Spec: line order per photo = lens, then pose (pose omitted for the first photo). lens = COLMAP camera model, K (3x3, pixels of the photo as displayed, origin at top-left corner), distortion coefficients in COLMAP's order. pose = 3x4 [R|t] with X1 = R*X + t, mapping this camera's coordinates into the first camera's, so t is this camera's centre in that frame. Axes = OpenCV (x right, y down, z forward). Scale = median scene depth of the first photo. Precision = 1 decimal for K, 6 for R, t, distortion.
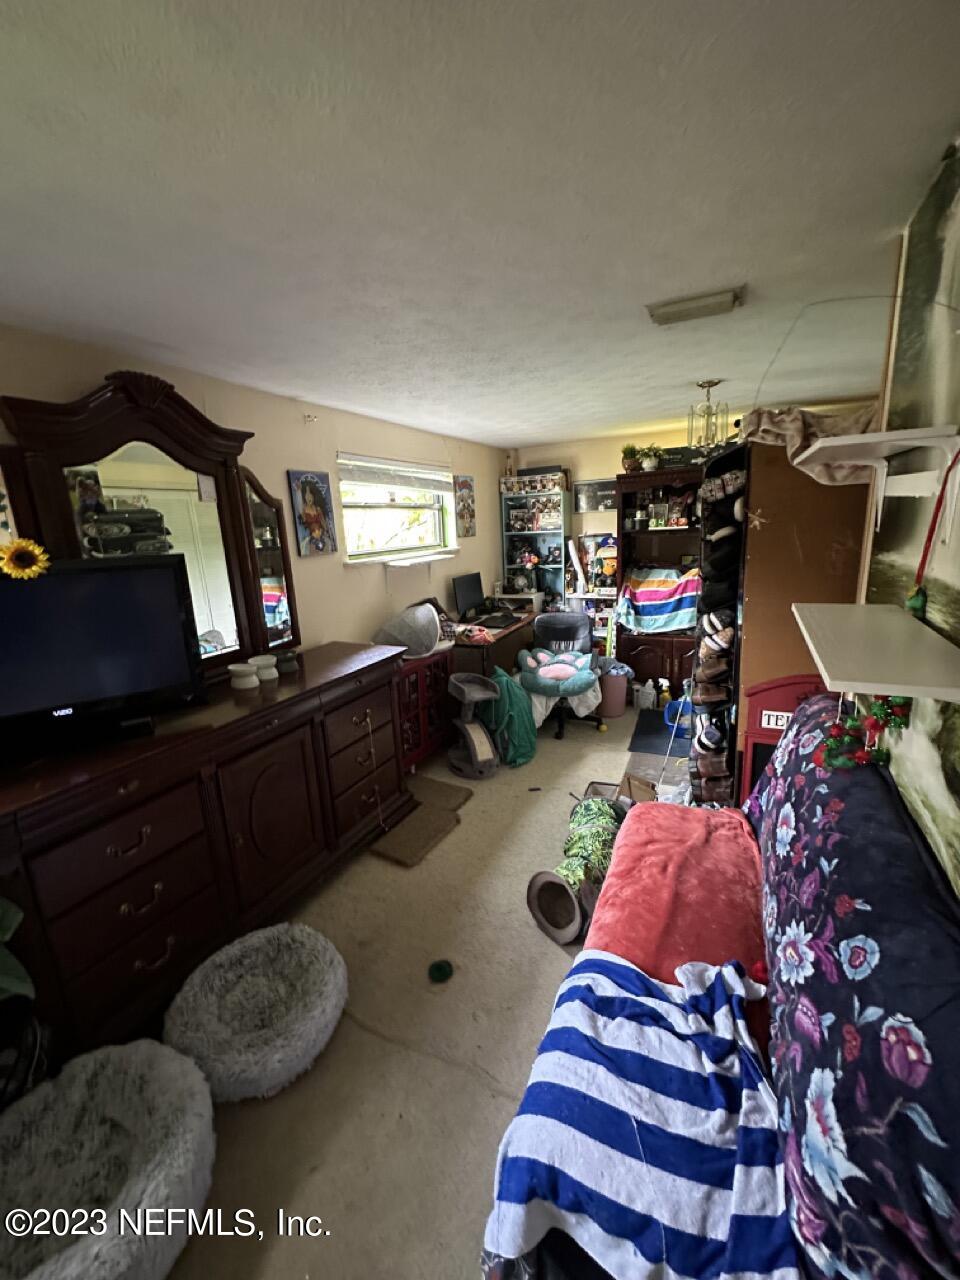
lens RADIAL K [[511.8, 0, 481.4], [0, 511.8, 640.4], [0, 0, 1]] dist [-0.005355, 0.000565]
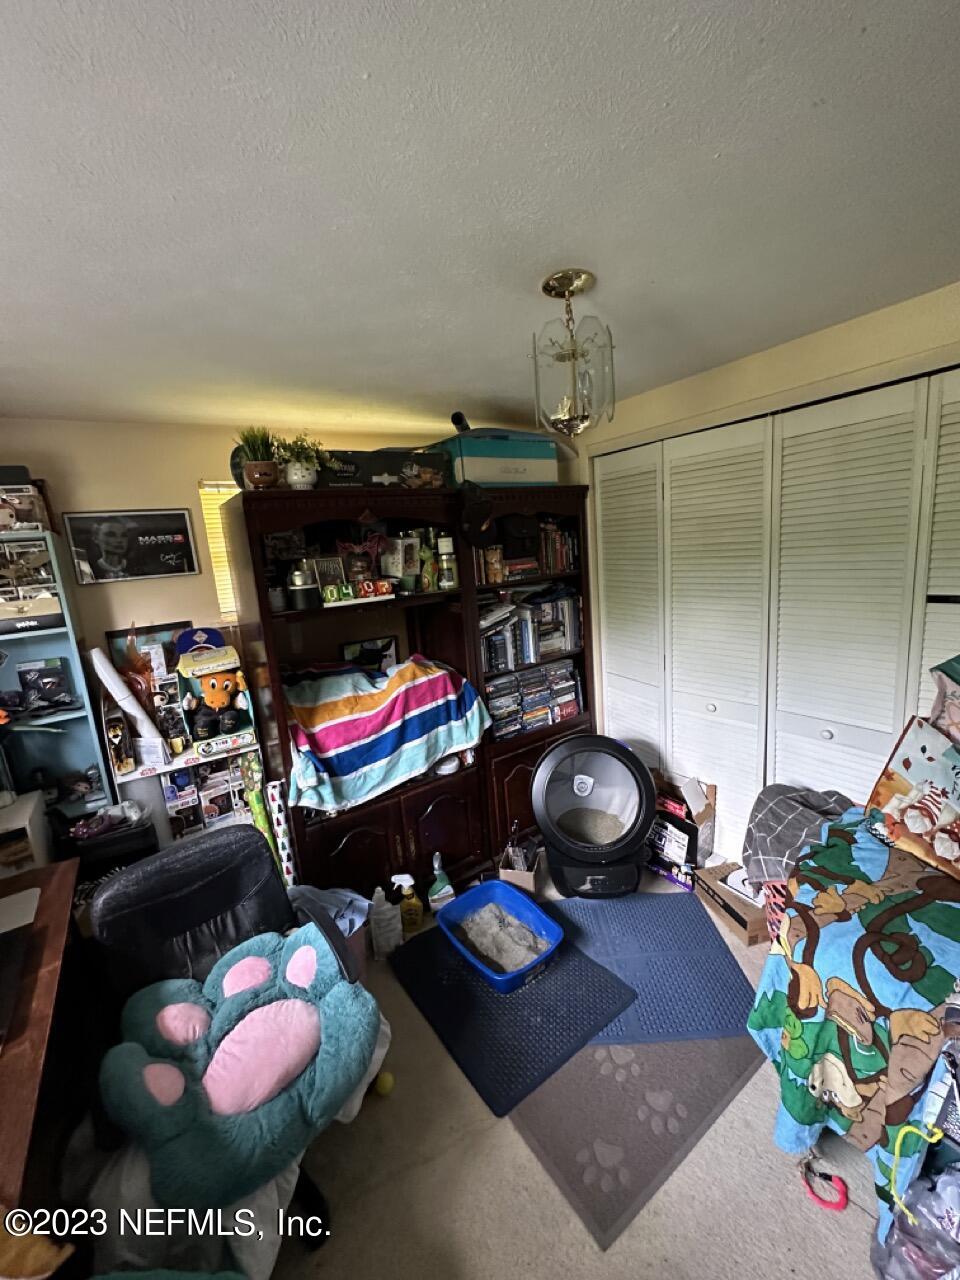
lens RADIAL K [[511.8, 0, 477.1], [0, 511.8, 639.1], [0, 0, 1]] dist [-0.005355, 0.000565]
pose [[0.512073, -0.145495, 0.846530, -0.019121], [0.245993, 0.969109, 0.017760, -0.152697], [-0.822964, 0.199146, 0.532045, 0.596263]]
